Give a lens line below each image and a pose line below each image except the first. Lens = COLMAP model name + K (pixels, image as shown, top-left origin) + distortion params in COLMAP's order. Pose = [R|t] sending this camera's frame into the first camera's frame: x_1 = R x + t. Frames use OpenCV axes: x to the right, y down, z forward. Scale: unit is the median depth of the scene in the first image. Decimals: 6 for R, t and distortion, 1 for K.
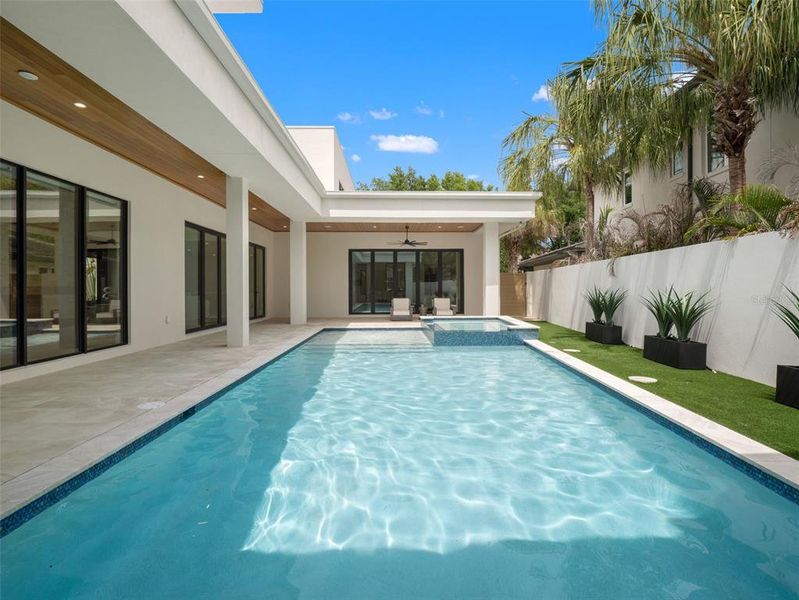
lens RADIAL K [[386.4, 0, 402.4], [0, 386.4, 295.3], [0, 0, 1]] dist [-0.013769, 0.000008]
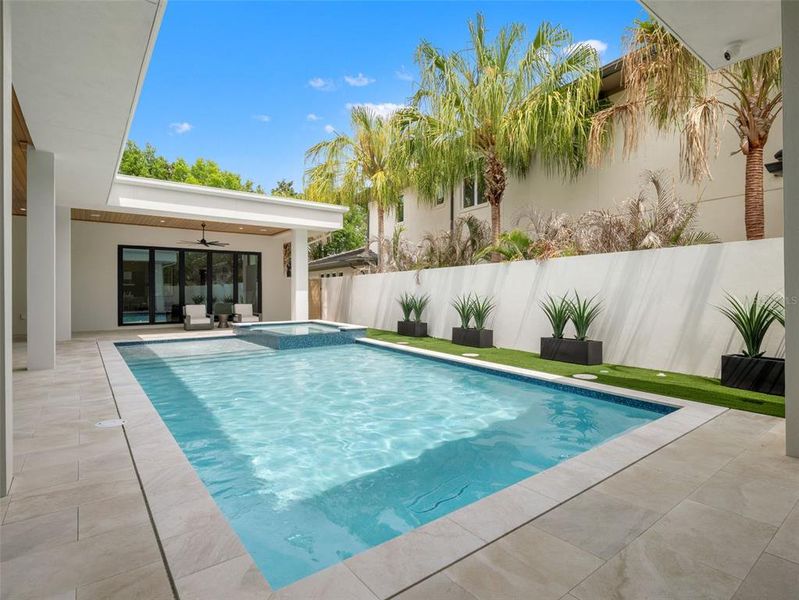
lens RADIAL K [[419.2, 0, 403.0], [0, 419.2, 291.3], [0, 0, 1]] dist [-0.005431, -0.001482]
pose [[0.812620, 0.001844, 0.582791, -0.209986], [0.012087, 0.999727, -0.020016, 0.001716], [-0.582669, 0.023309, 0.812375, -0.063711]]
